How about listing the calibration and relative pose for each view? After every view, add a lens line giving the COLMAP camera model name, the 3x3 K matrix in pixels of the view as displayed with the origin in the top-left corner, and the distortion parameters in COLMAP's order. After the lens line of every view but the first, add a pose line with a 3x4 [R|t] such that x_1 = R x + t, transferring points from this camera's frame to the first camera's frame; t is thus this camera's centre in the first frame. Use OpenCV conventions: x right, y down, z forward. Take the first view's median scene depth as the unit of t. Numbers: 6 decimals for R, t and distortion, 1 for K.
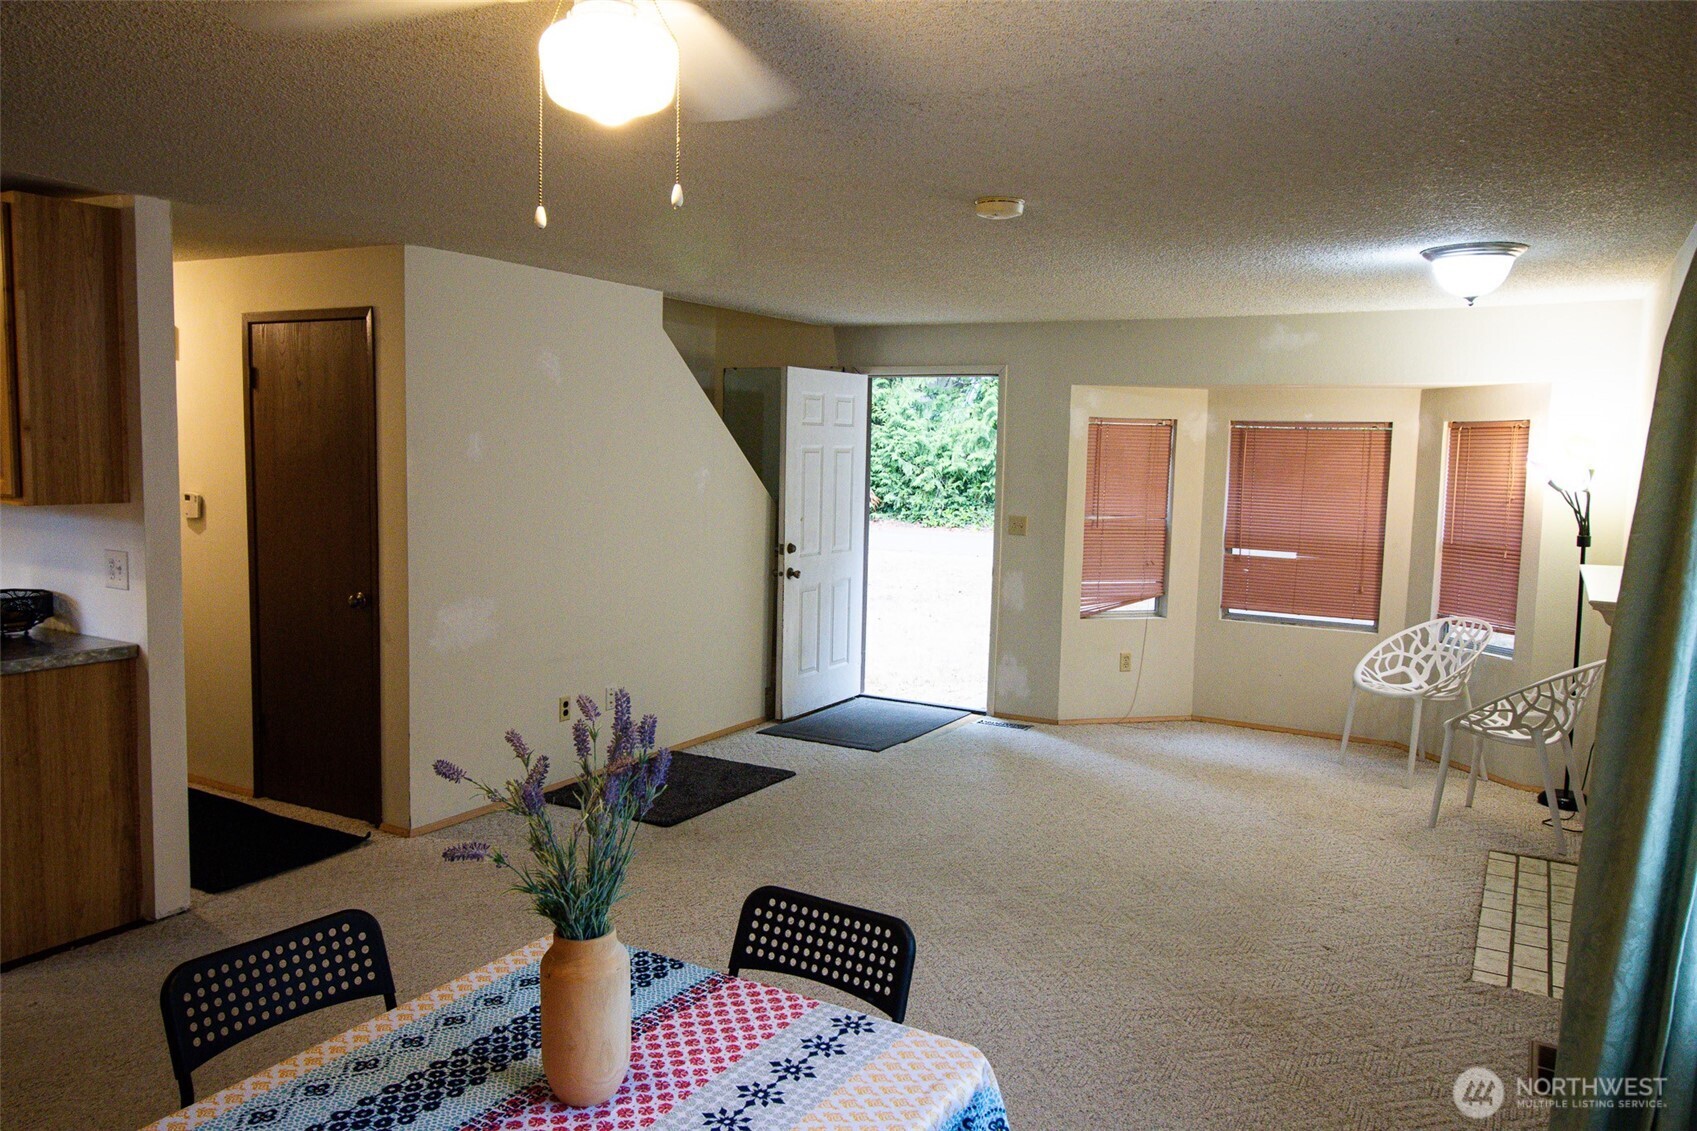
lens RADIAL K [[1231.9, 0, 852.1], [0, 1231.9, 573.3], [0, 0, 1]] dist [0.007465, 0.000365]
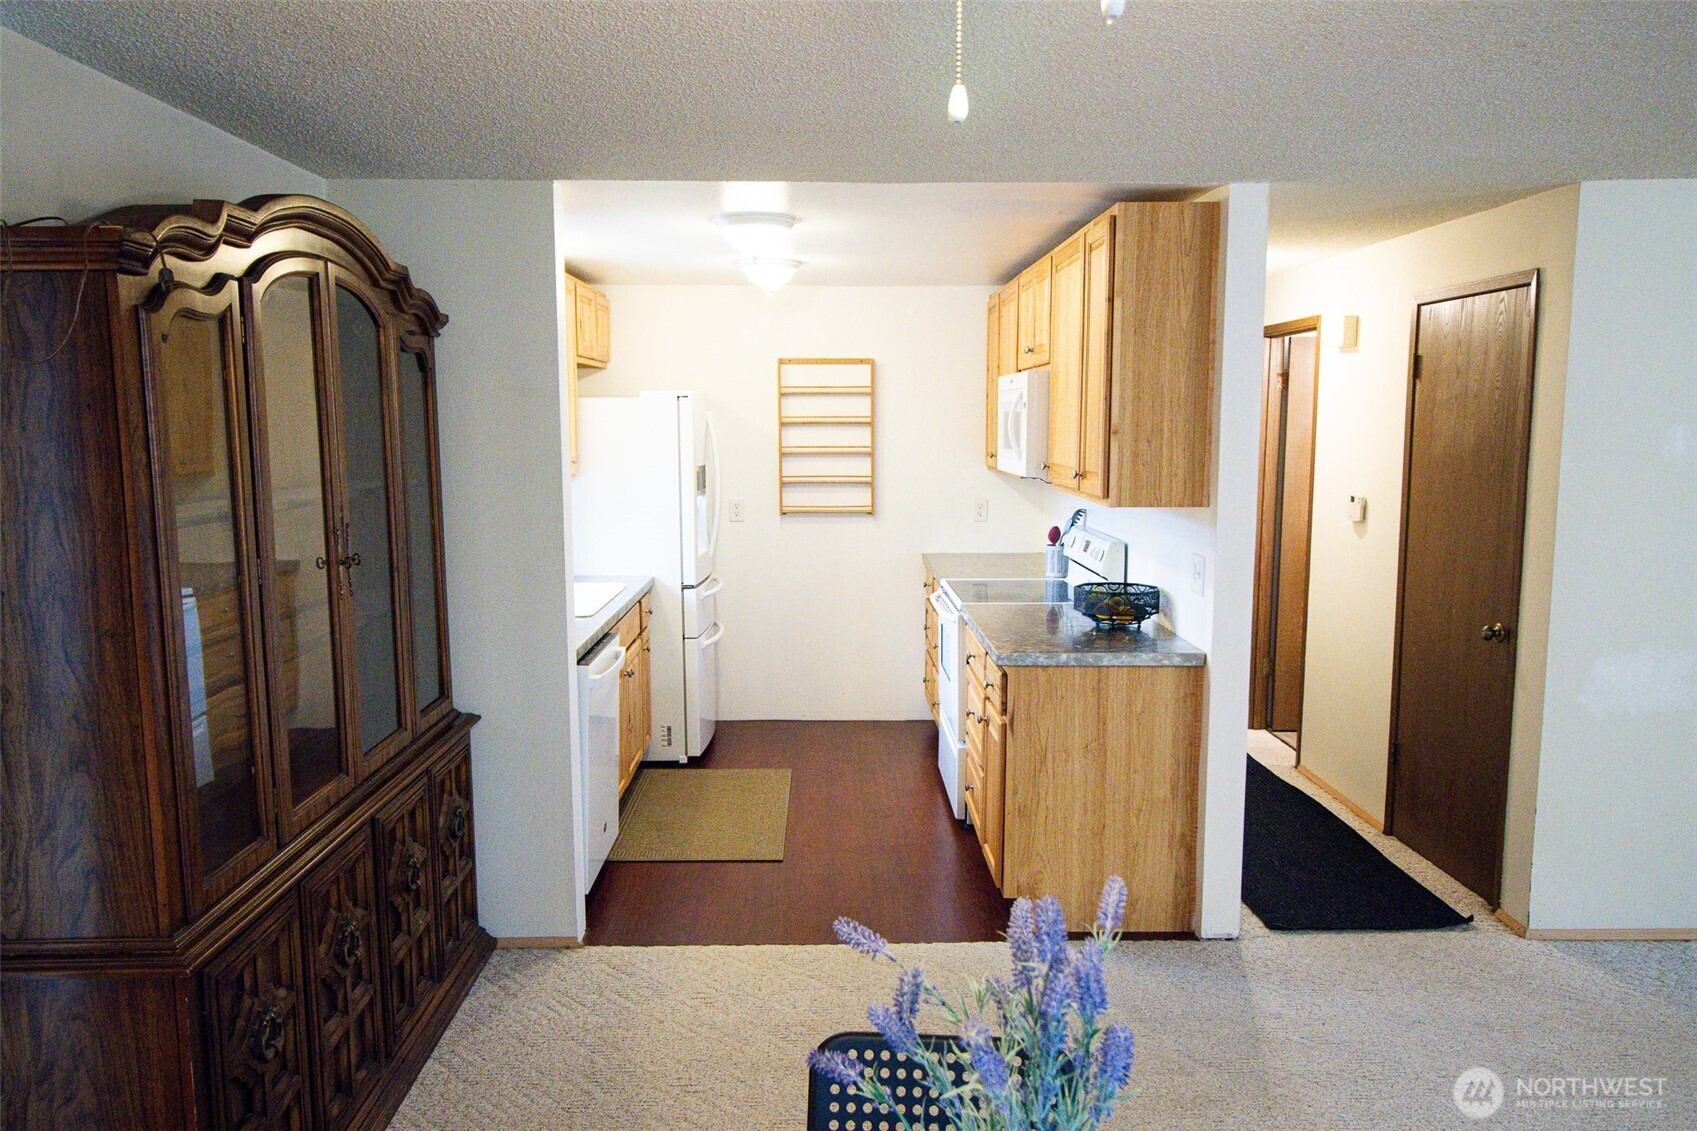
lens RADIAL K [[1231.9, 0, 852.1], [0, 1231.9, 573.3], [0, 0, 1]] dist [0.007465, 0.000365]
pose [[0.499632, 0.084266, -0.862129, 0.110255], [-0.075787, 0.995693, 0.053400, -0.035098], [0.862916, 0.038658, 0.503866, 0.269968]]
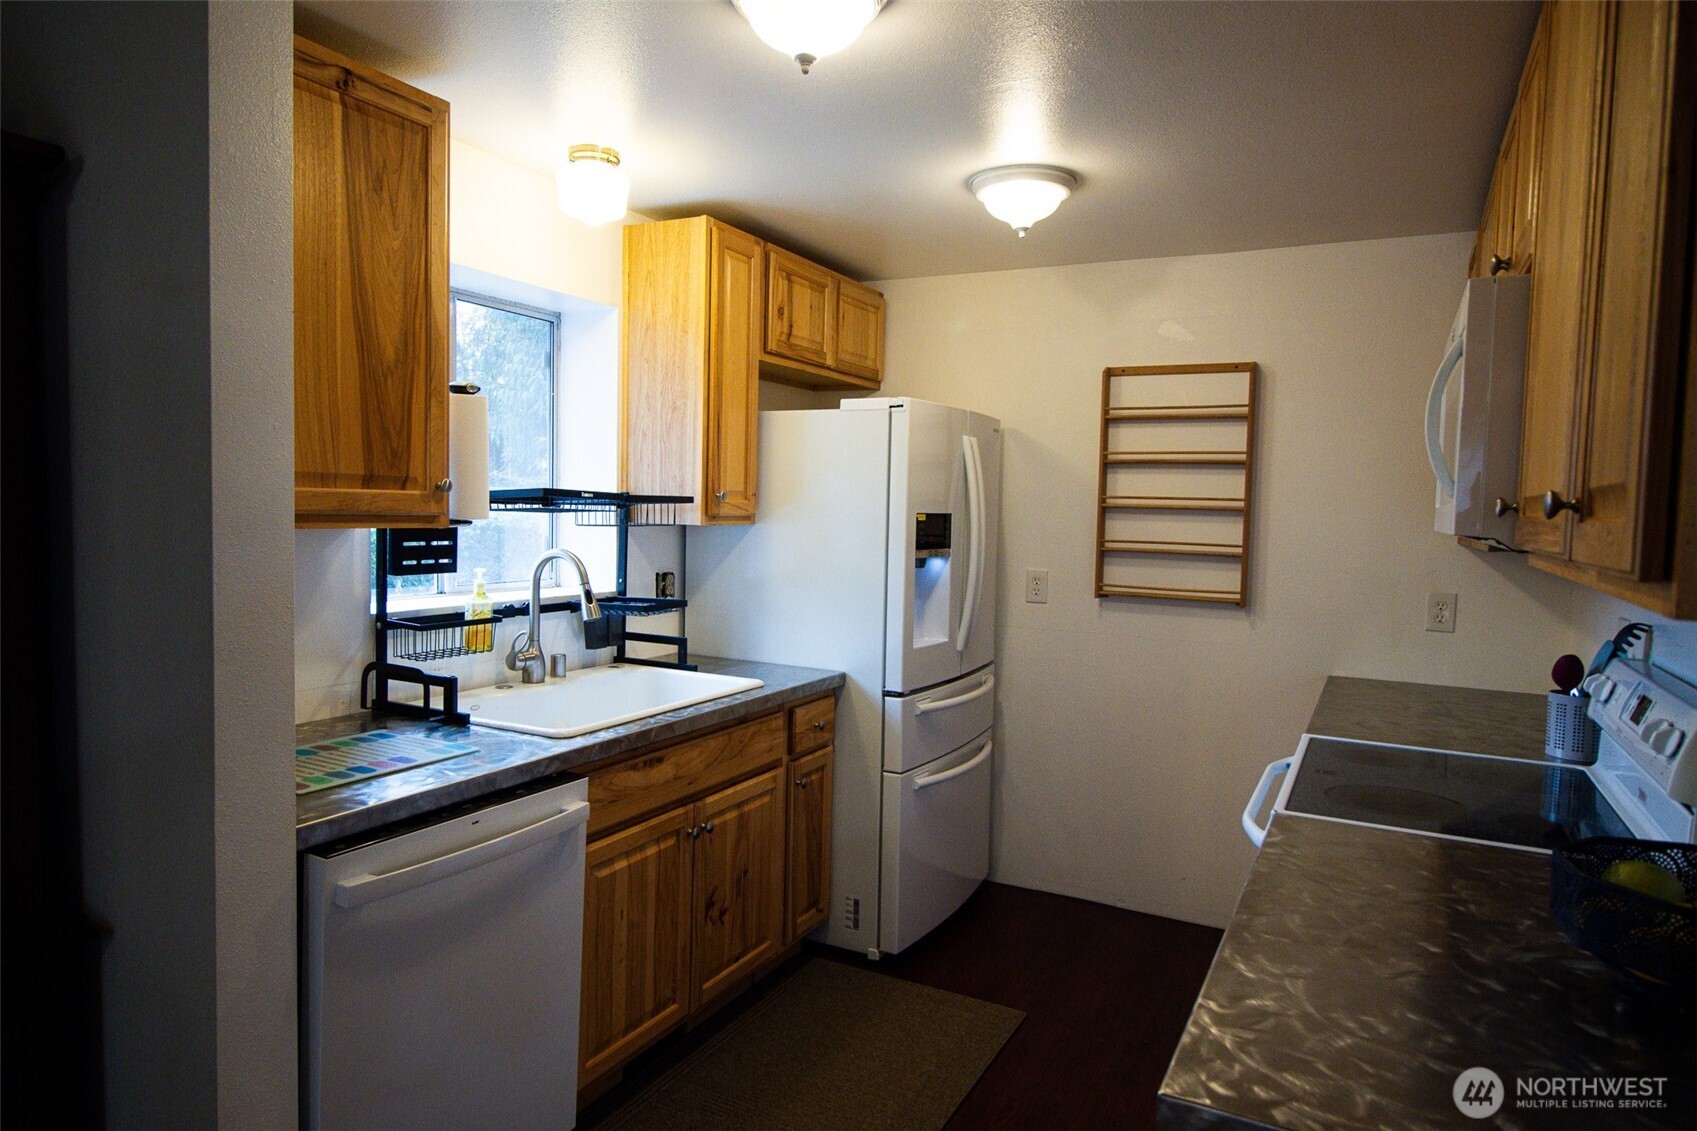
lens RADIAL K [[1051.4, 0, 829.1], [0, 1051.4, 565.0], [0, 0, 1]] dist [0.005062, -0.003035]
pose [[0.013309, 0.033789, -0.999340, -0.421005], [-0.129199, 0.991109, 0.031790, -0.045772], [0.991529, 0.128690, 0.017556, 0.756288]]
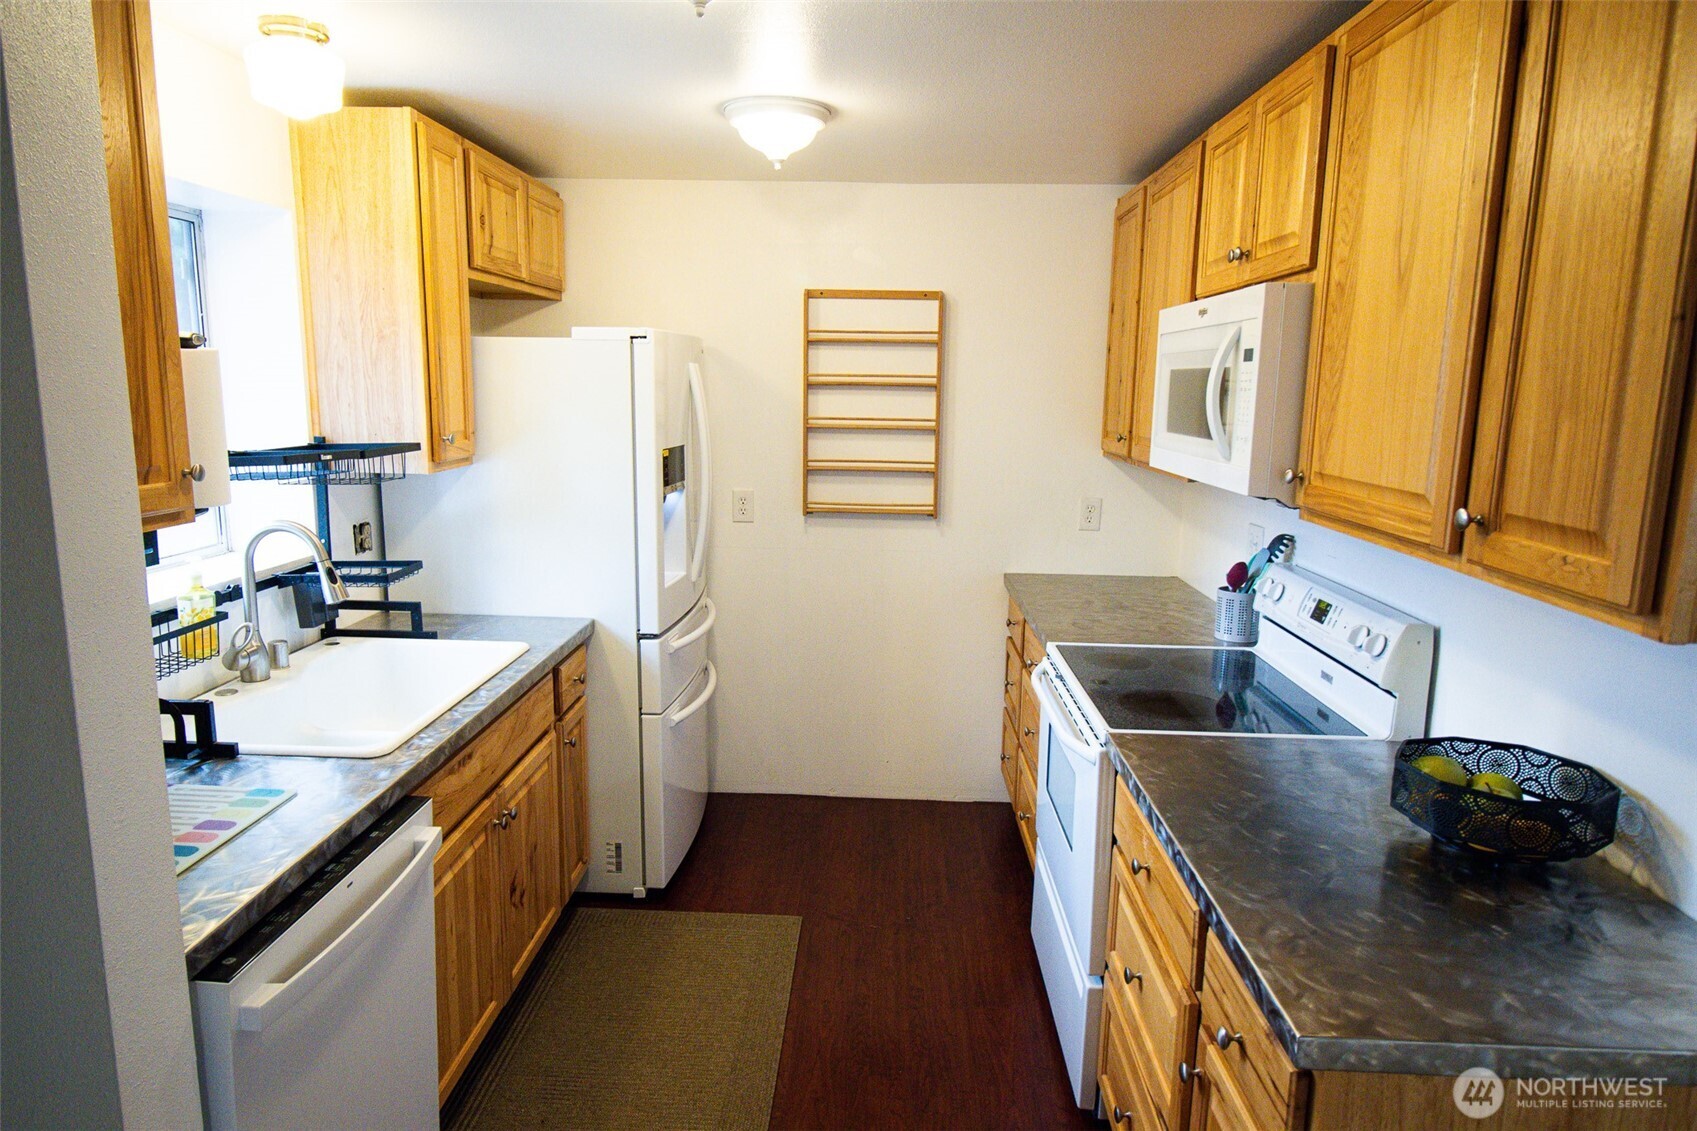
lens RADIAL K [[1052.0, 0, 843.3], [0, 1052.0, 562.0], [0, 0, 1]] dist [0.000209, -0.000563]
pose [[0.446001, 0.134311, -0.884898, -0.468256], [-0.097900, 0.990065, 0.100930, -0.077408], [0.889662, 0.041617, 0.454719, 0.600237]]
